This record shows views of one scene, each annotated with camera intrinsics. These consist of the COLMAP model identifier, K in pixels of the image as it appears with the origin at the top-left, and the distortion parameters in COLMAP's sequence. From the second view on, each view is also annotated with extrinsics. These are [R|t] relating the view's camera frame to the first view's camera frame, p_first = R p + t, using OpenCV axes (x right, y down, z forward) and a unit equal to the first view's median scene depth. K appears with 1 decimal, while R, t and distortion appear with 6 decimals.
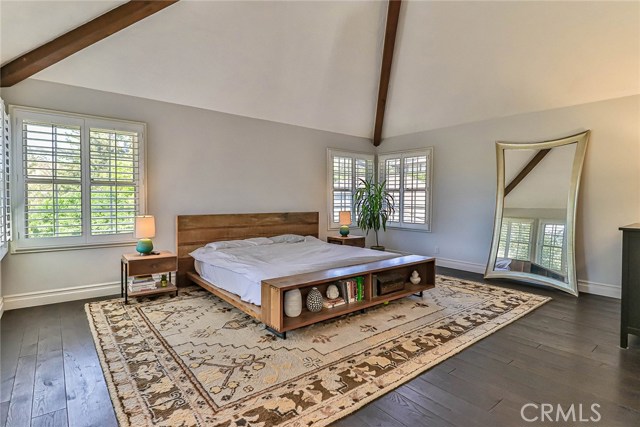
lens RADIAL K [[337.7, 0, 321.9], [0, 337.7, 207.3], [0, 0, 1]] dist [0.004581, 0.000218]
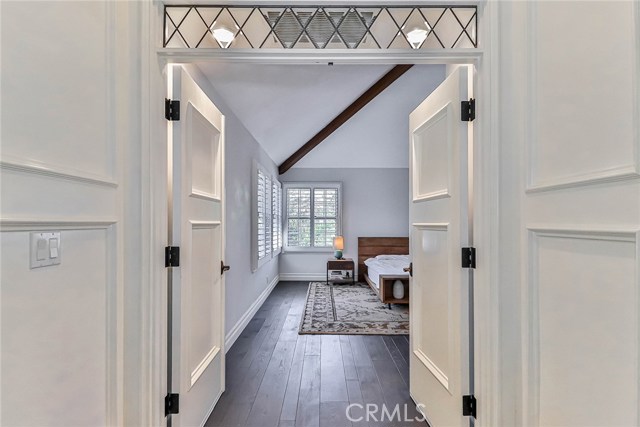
lens RADIAL K [[337.7, 0, 318.8], [0, 337.7, 217.9], [0, 0, 1]] dist [0.004581, 0.000218]
pose [[0.774040, -0.009507, -0.633066, 0.510214], [-0.016447, 0.999248, -0.035115, -0.008882], [0.632924, 0.037593, 0.773301, -0.422485]]
